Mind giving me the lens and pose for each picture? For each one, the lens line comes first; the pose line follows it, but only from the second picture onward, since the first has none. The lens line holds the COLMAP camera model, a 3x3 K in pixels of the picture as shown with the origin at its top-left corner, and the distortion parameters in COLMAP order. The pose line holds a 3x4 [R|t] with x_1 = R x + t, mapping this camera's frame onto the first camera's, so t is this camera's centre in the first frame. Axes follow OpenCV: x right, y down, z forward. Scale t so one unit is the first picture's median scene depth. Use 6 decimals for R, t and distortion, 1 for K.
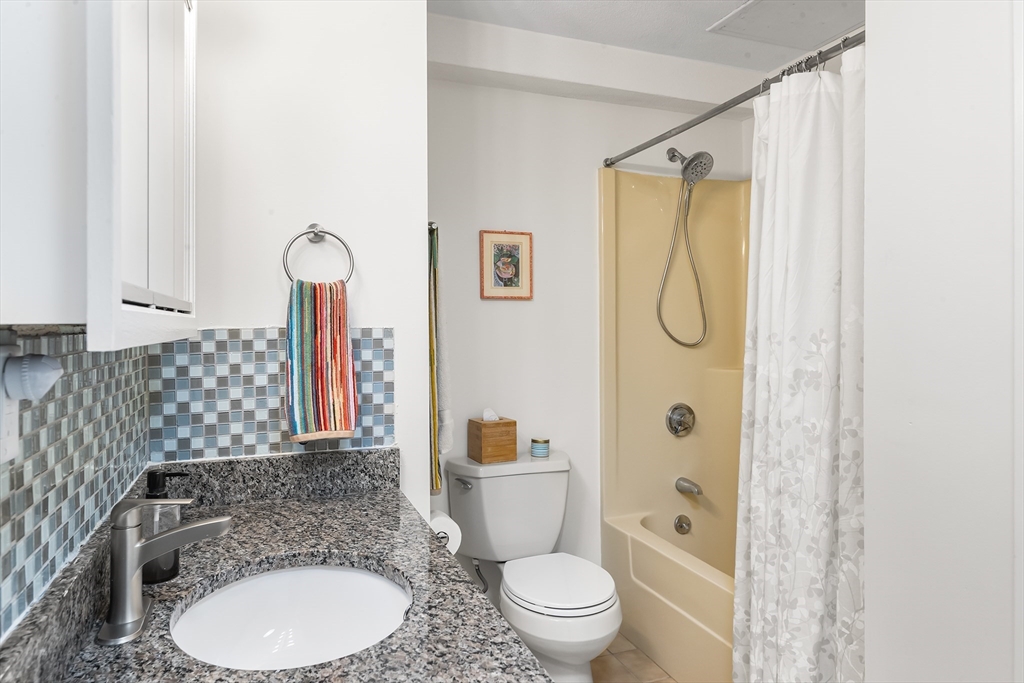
lens RADIAL K [[626.5, 0, 510.2], [0, 626.5, 322.0], [0, 0, 1]] dist [0.003933, -0.000092]
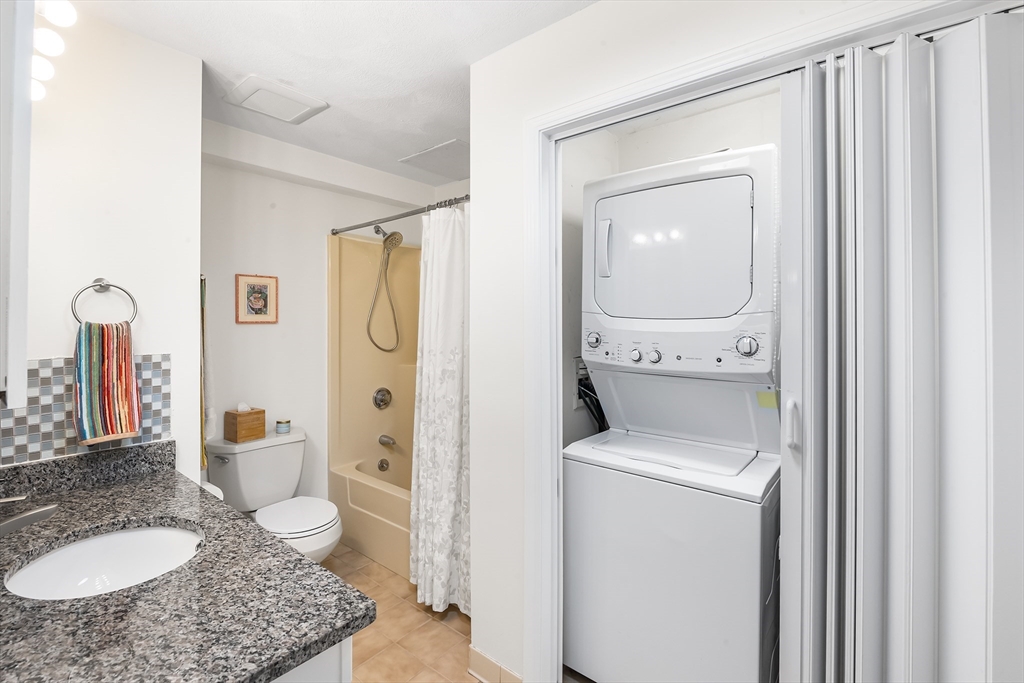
lens RADIAL K [[458.7, 0, 510.6], [0, 458.7, 318.3], [0, 0, 1]] dist [-0.010957, -0.000706]
pose [[0.865159, 0.004682, 0.501476, -0.040955], [-0.003805, 0.999989, -0.002772, -0.068205], [-0.501484, 0.000490, 0.865167, -0.244995]]
